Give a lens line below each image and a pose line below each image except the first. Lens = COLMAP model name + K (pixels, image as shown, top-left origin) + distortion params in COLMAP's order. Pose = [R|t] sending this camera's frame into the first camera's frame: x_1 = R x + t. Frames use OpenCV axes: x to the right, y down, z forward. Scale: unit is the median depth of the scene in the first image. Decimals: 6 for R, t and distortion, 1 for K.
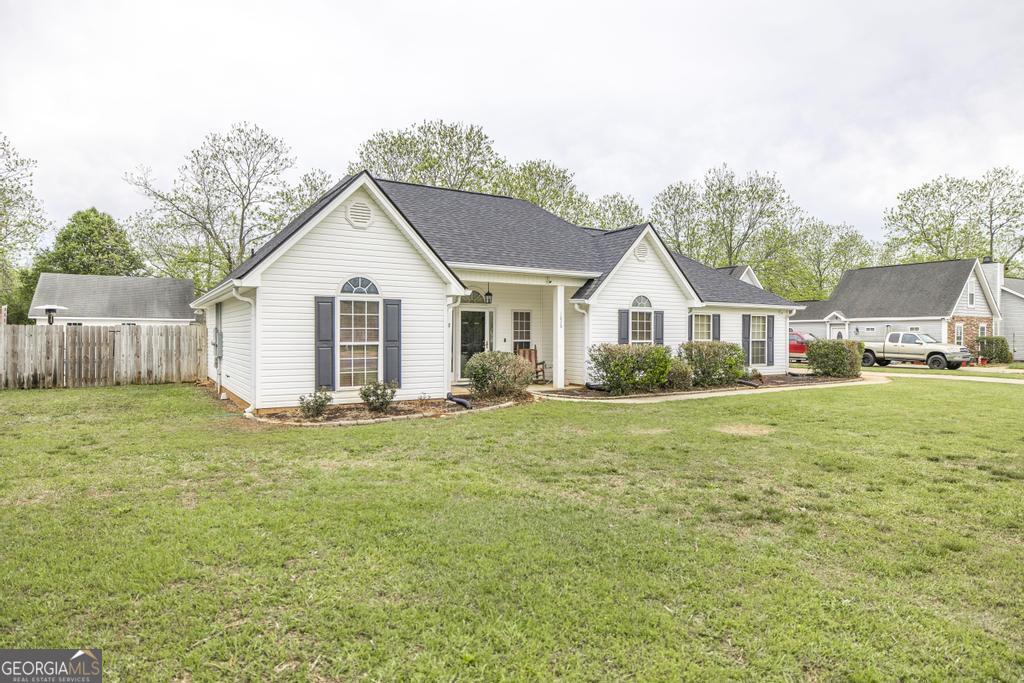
lens RADIAL K [[608.0, 0, 508.3], [0, 608.0, 340.4], [0, 0, 1]] dist [-0.004928, -0.000679]
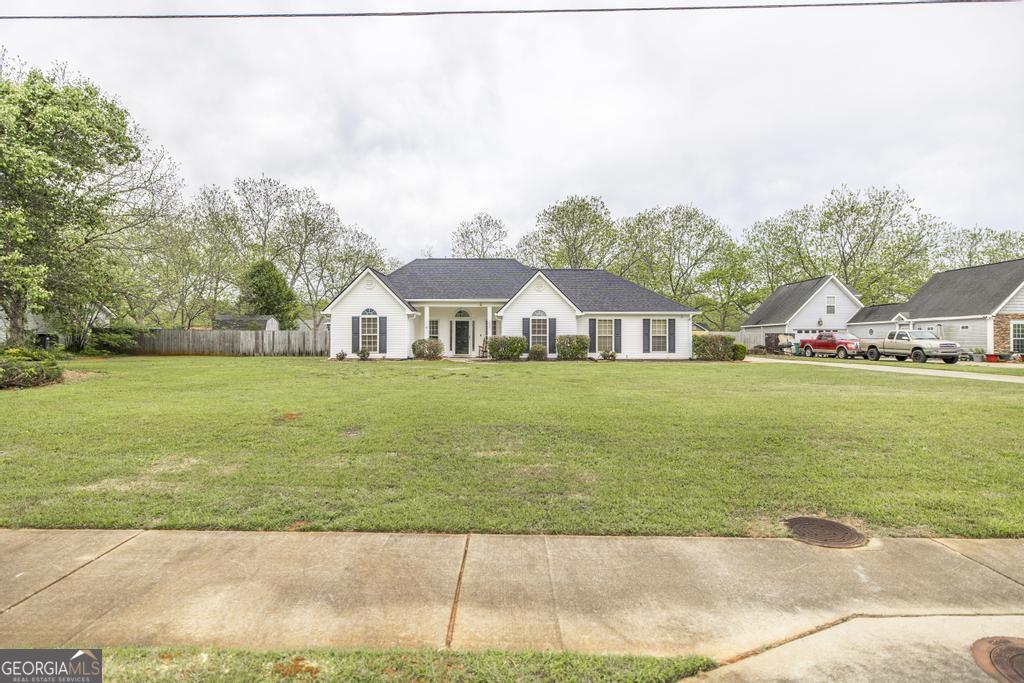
lens RADIAL K [[490.2, 0, 513.5], [0, 490.2, 340.9], [0, 0, 1]] dist [-0.001388, 0.000078]
pose [[0.851449, -0.001339, -0.524436, 0.907050], [-0.004575, 0.999940, -0.009981, 0.033231], [0.524417, 0.010897, 0.851392, -0.280503]]
